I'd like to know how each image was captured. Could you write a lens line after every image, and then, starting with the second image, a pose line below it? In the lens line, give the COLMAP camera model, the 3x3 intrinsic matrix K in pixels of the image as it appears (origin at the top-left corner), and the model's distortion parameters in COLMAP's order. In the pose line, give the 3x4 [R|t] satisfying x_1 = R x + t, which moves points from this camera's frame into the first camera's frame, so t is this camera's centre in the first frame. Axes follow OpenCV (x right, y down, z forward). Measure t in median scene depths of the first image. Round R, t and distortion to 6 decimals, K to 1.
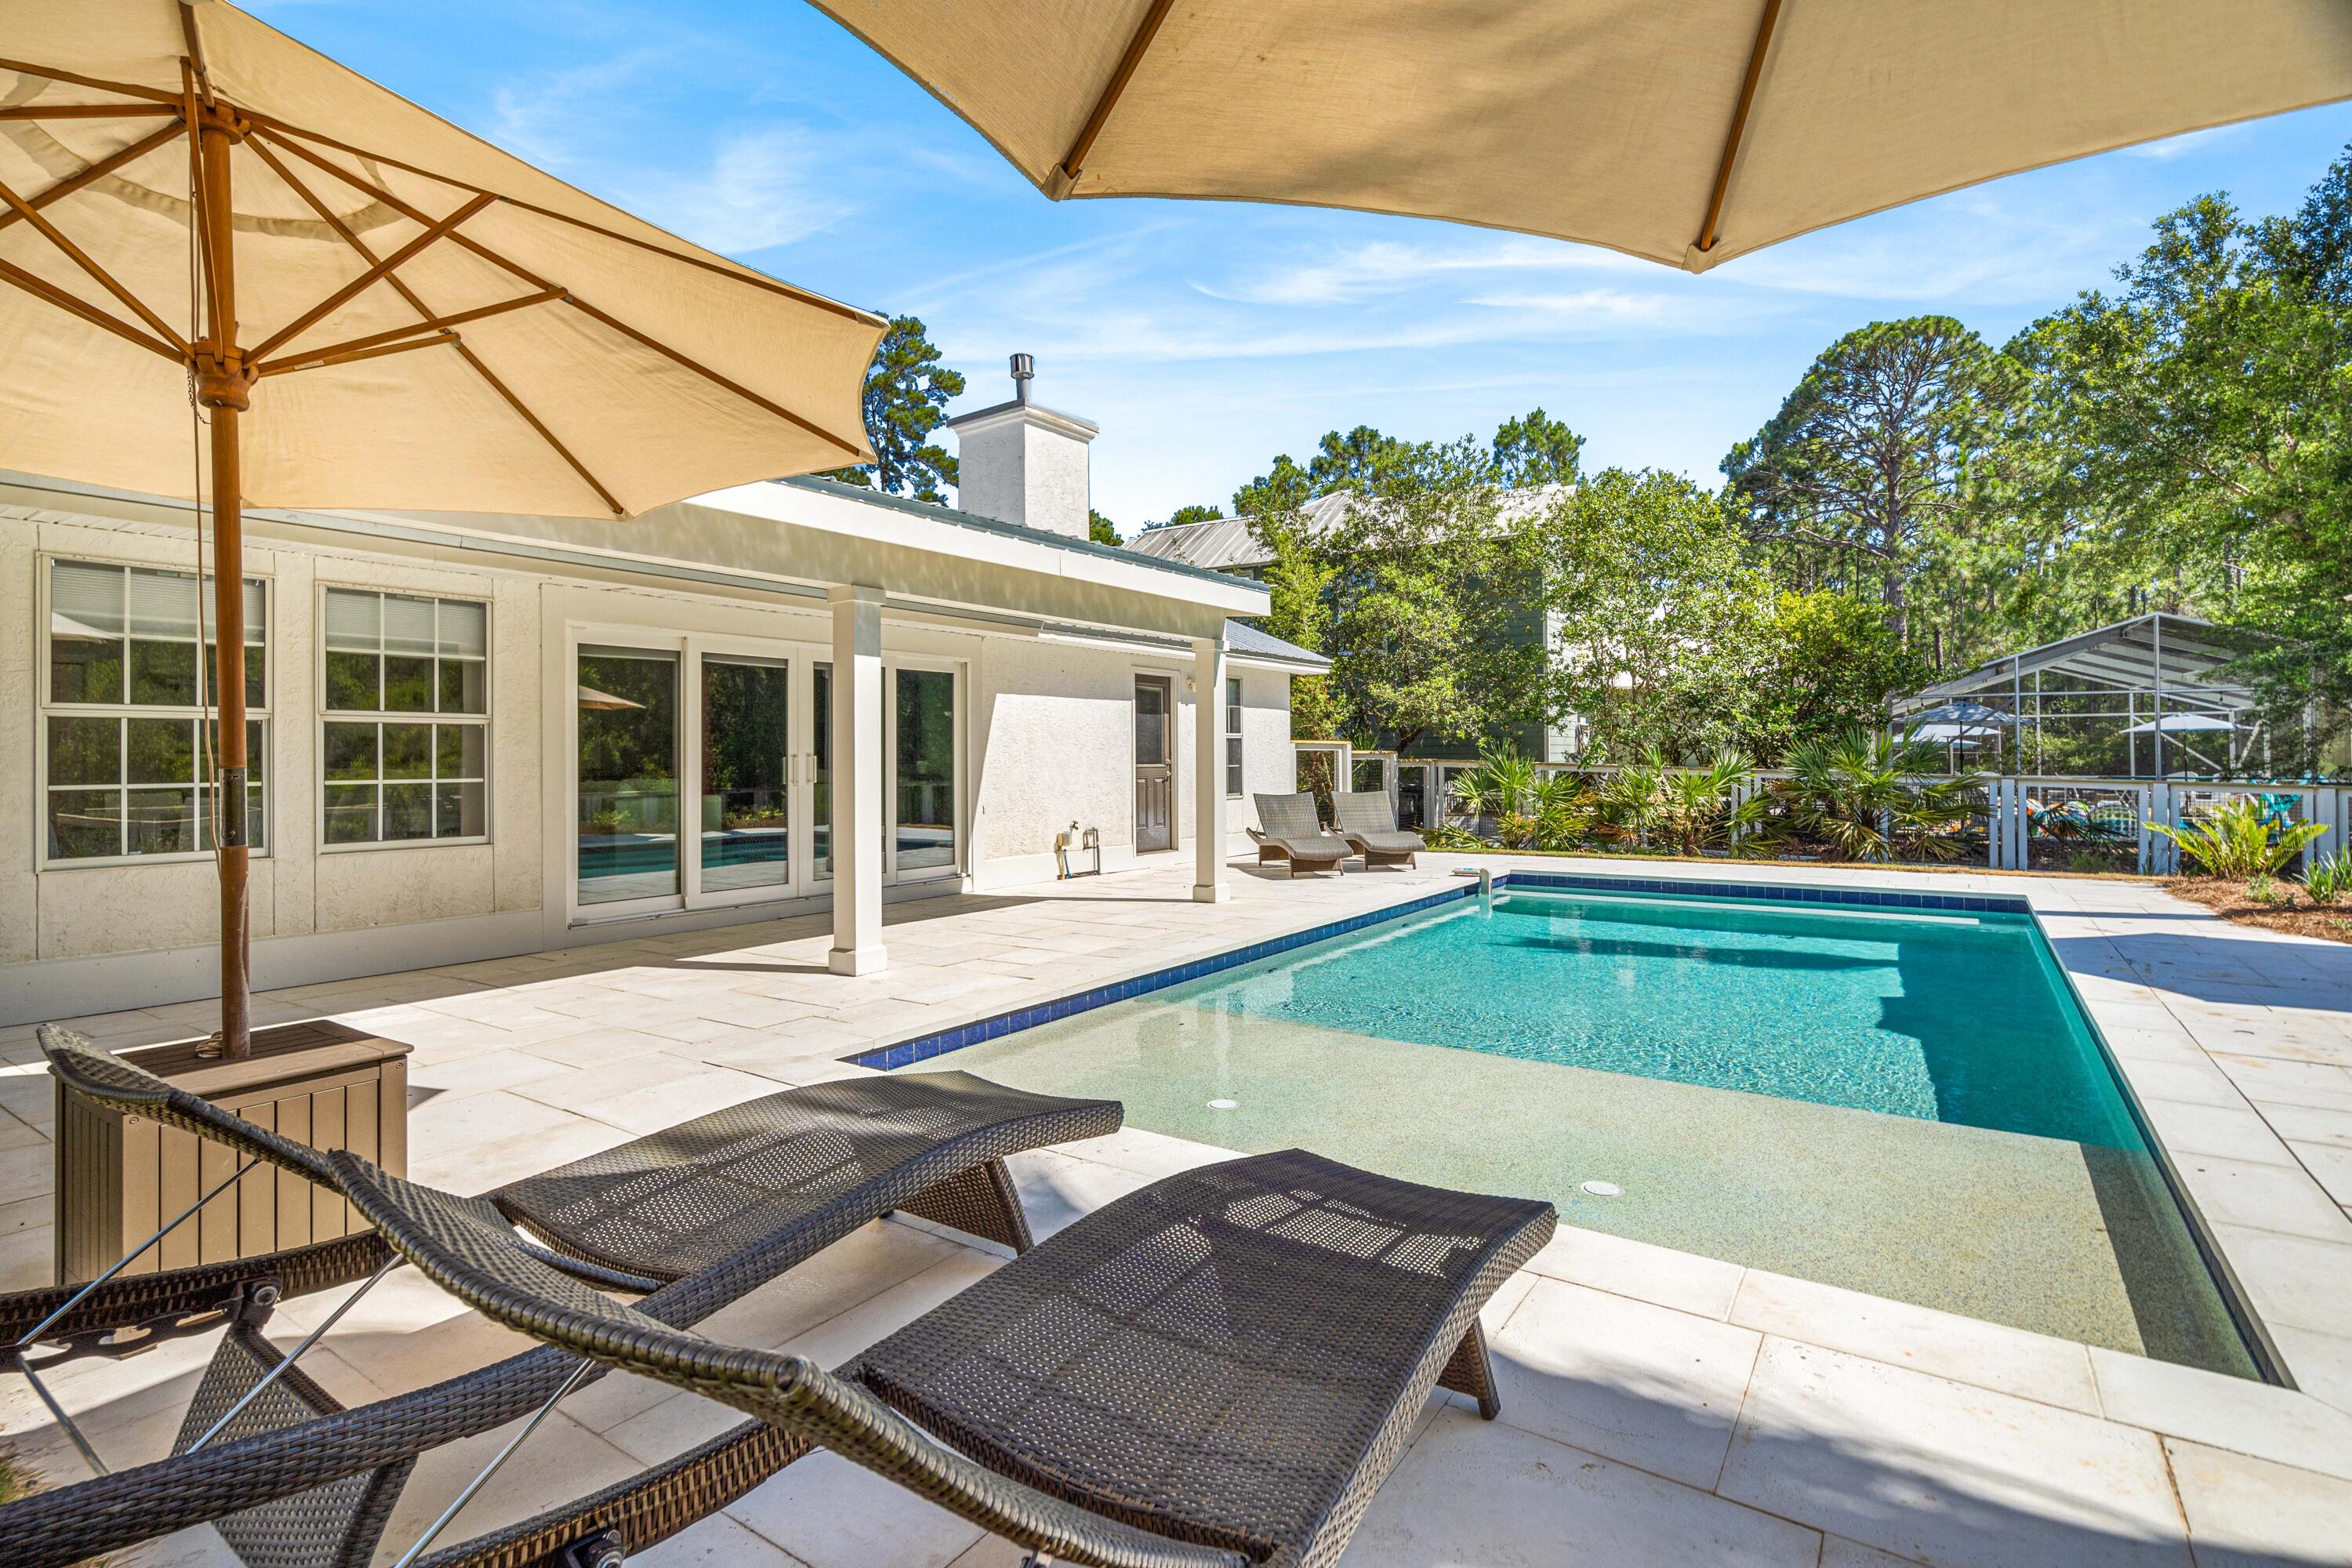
lens RADIAL K [[1104.8, 0, 1199.0], [0, 1104.8, 752.3], [0, 0, 1]] dist [0.000663, 0.001565]
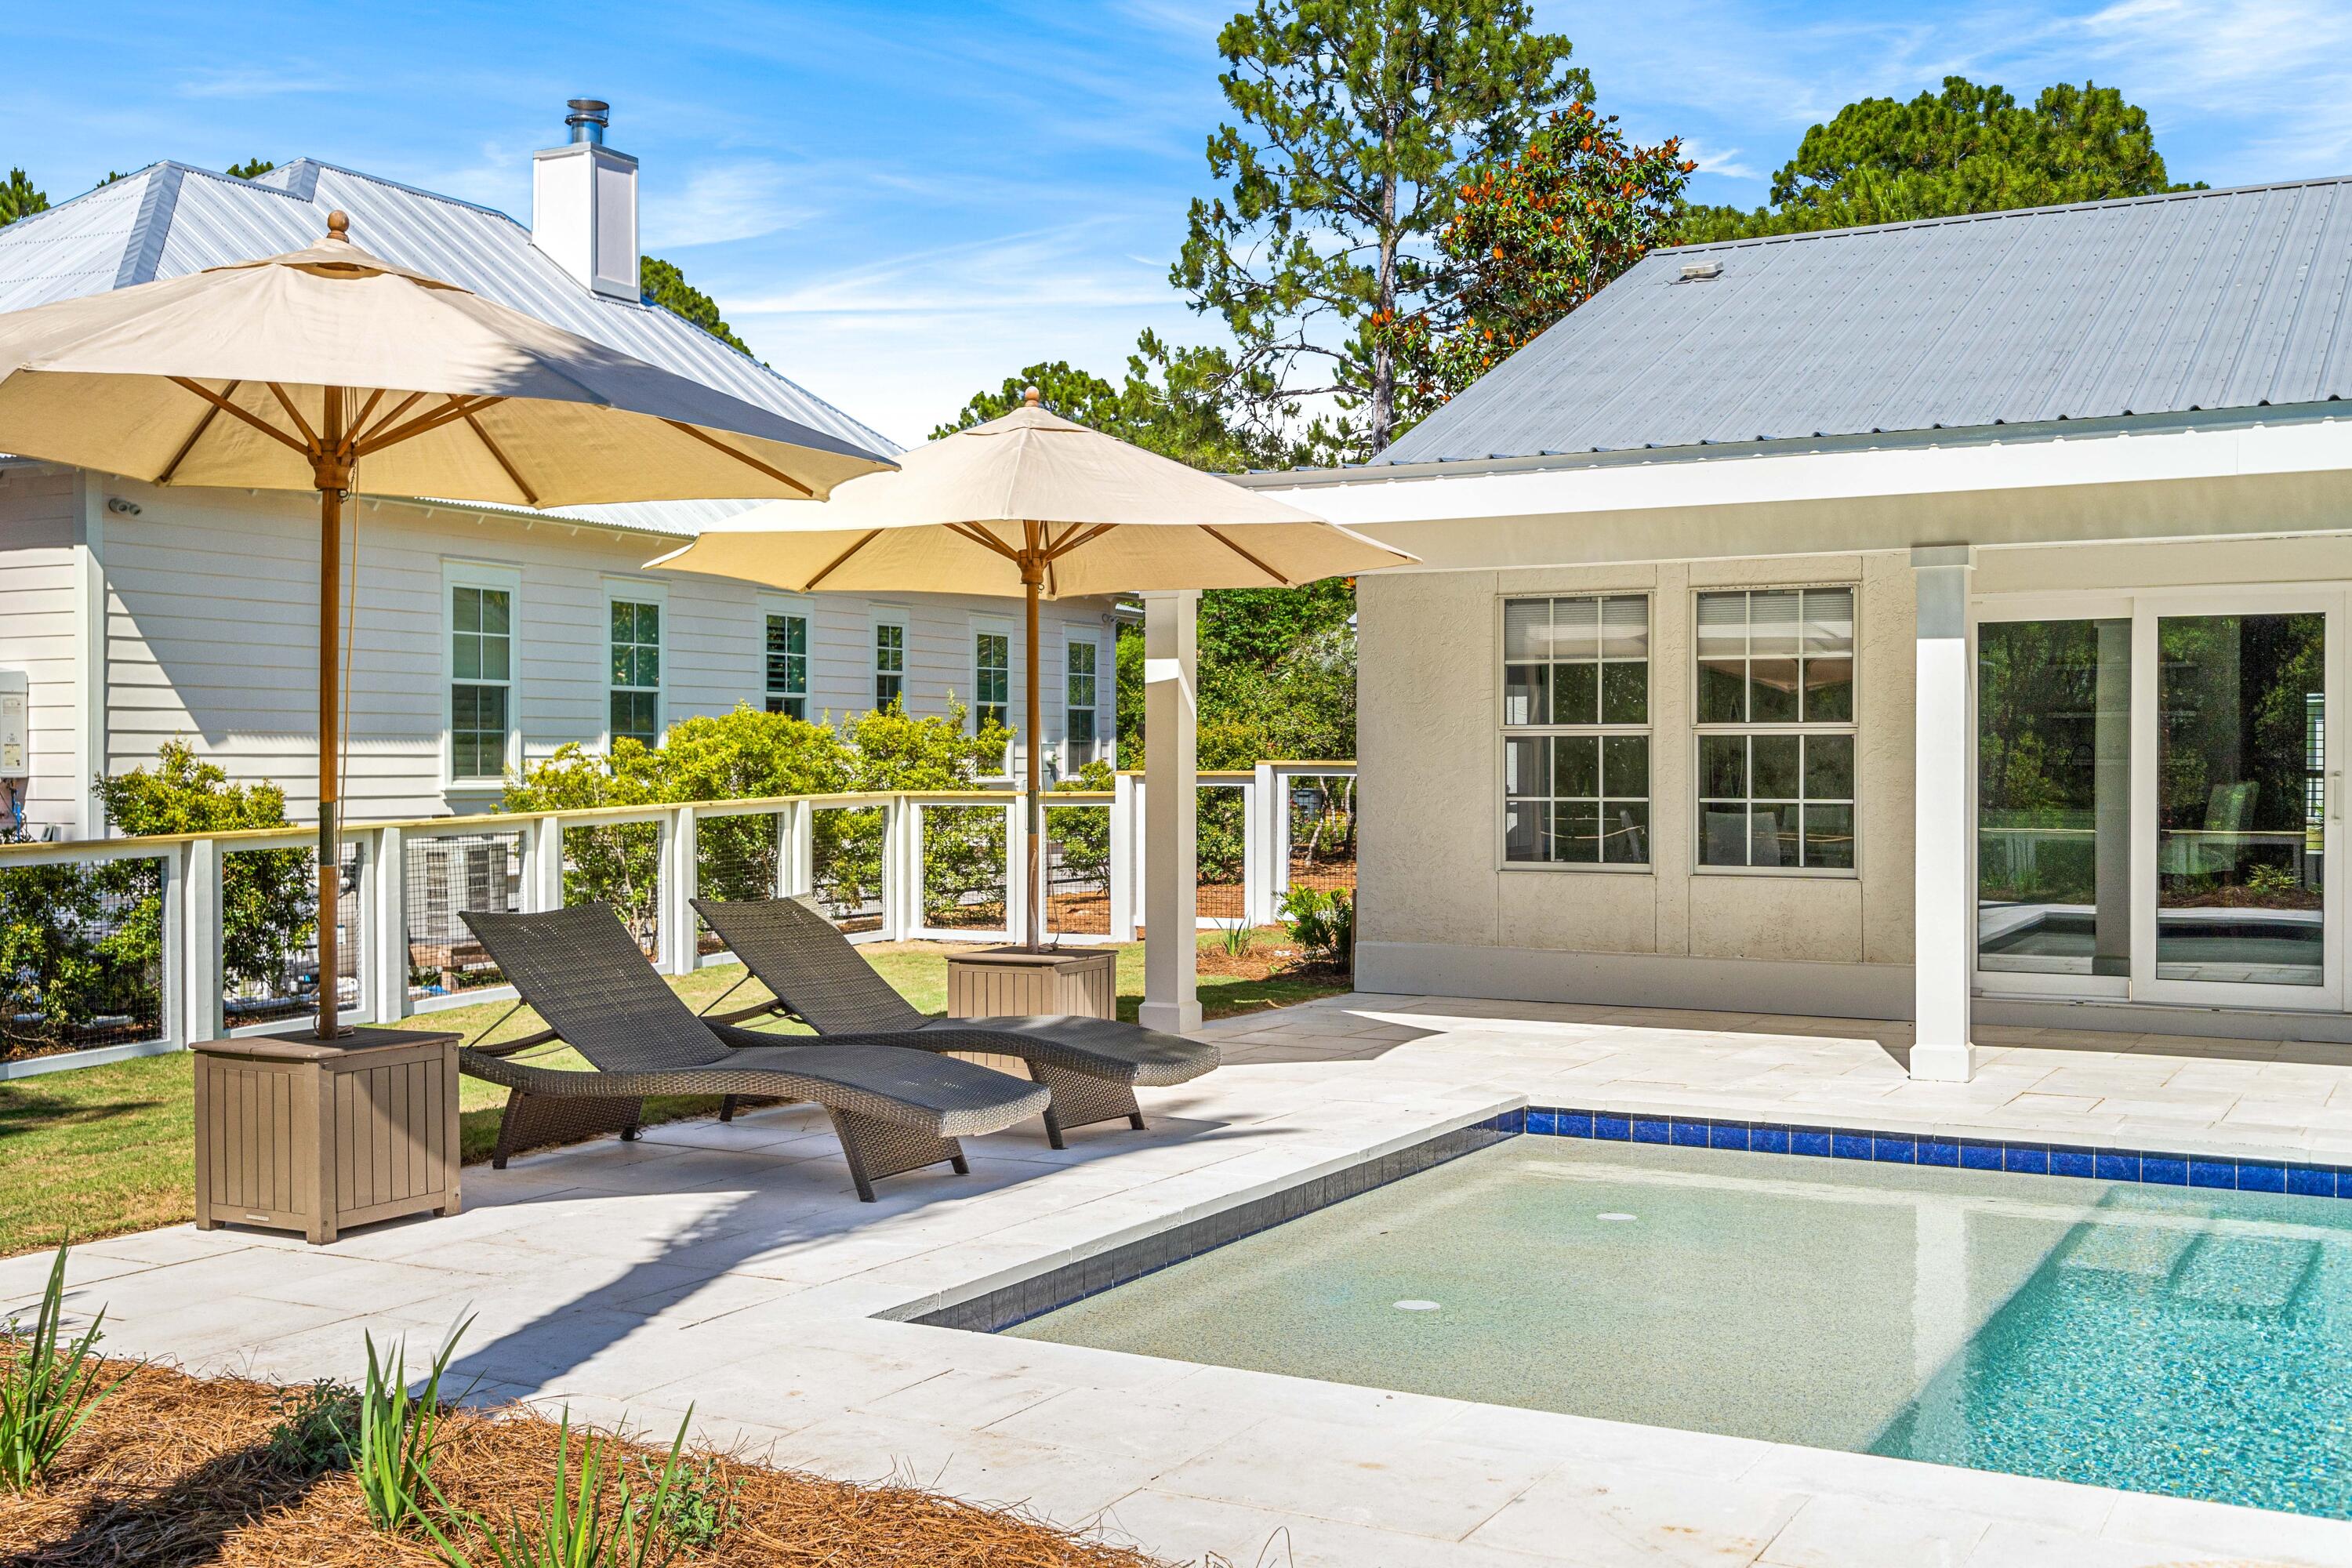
lens RADIAL K [[2368.0, 0, 1176.0], [0, 2368.0, 784.0], [0, 0, 1]] dist [0.002381, 0.009639]
pose [[0.096020, 0.017264, -0.995230, 0.400468], [0.006627, 0.999816, 0.017983, -0.008829], [0.995357, -0.008322, 0.095888, 0.120502]]
